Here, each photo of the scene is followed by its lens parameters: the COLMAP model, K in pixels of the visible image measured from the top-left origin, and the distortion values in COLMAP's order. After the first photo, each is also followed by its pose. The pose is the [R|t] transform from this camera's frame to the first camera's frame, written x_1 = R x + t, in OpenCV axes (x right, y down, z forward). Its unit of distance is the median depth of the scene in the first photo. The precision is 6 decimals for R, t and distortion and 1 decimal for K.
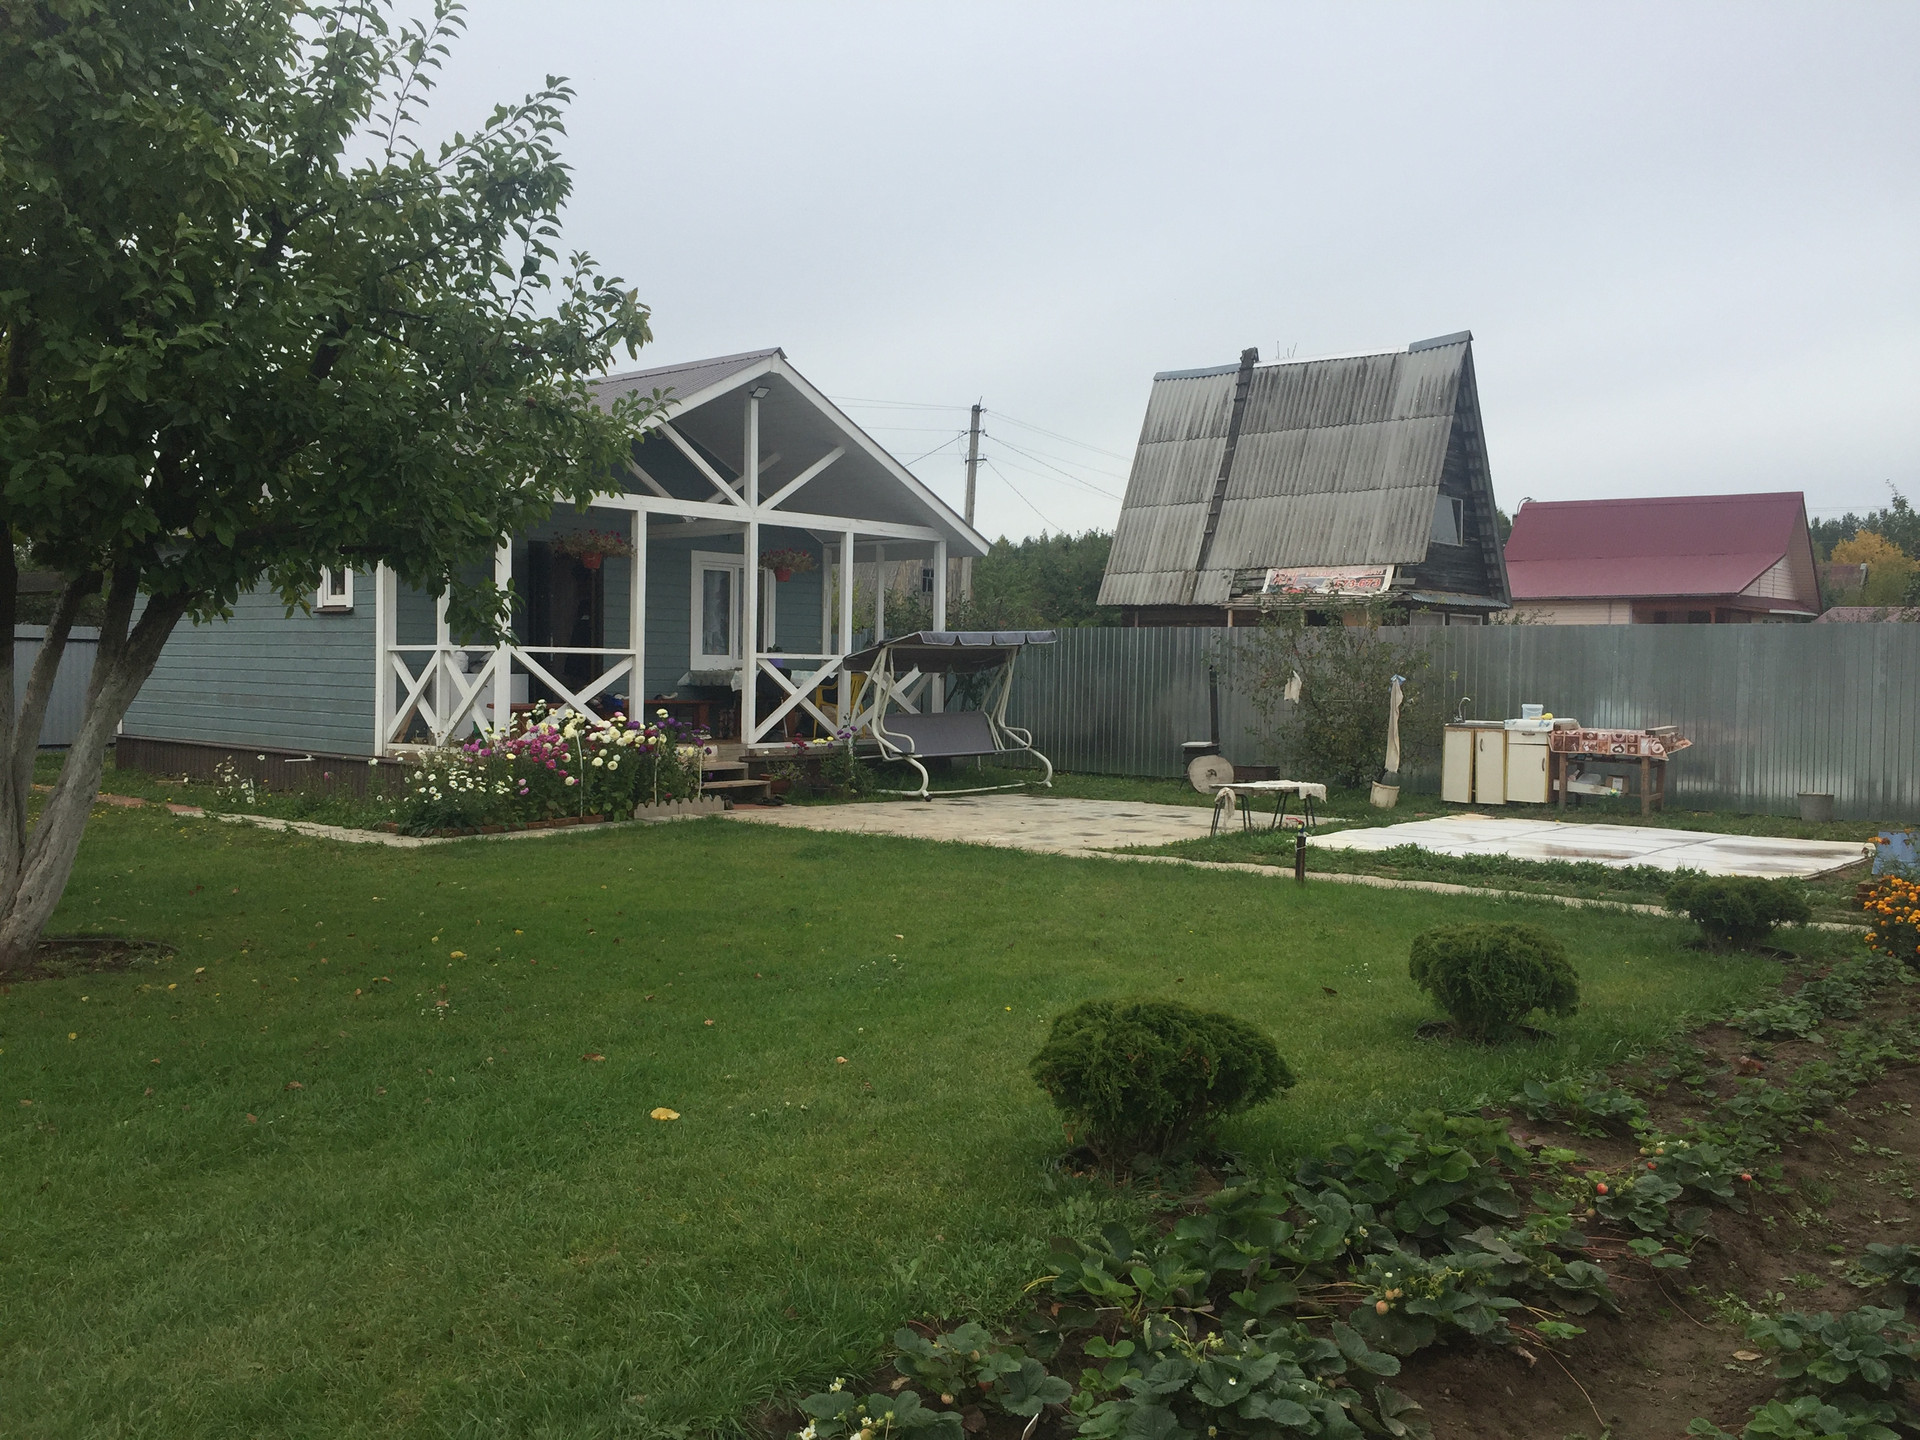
lens RADIAL K [[1630.8, 0, 952.7], [0, 1630.8, 716.7], [0, 0, 1]] dist [0.057041, -0.022058]
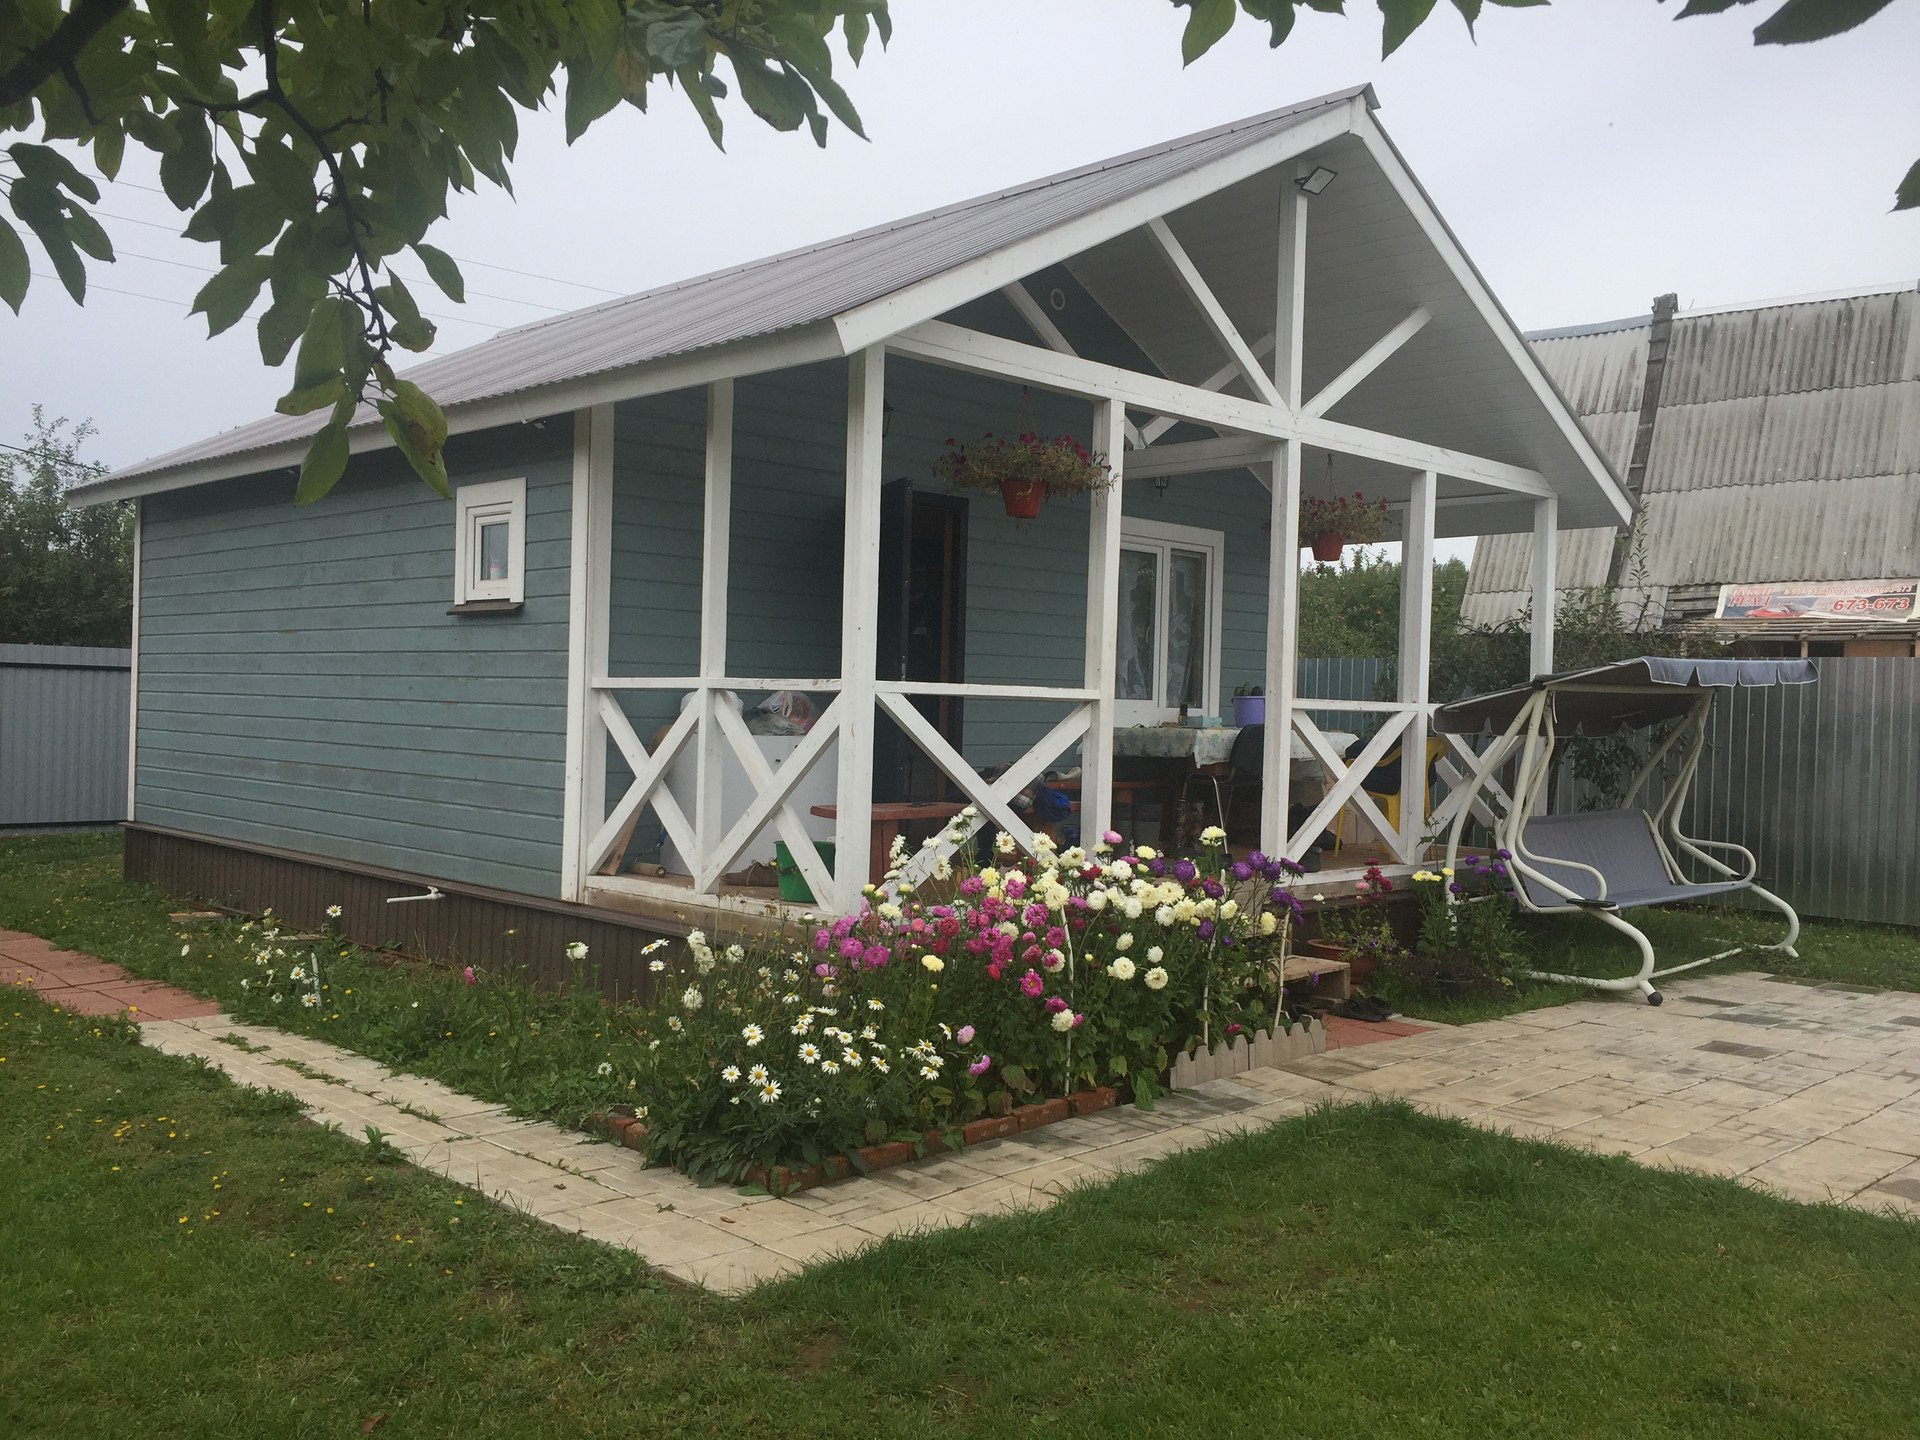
lens RADIAL K [[1630.8, 0, 963.2], [0, 1630.8, 723.3], [0, 0, 1]] dist [0.057041, -0.022058]
pose [[0.997915, 0.010955, -0.063611, -0.193996], [-0.012258, 0.999722, -0.020131, -0.020323], [0.063373, 0.020869, 0.997772, 0.497725]]
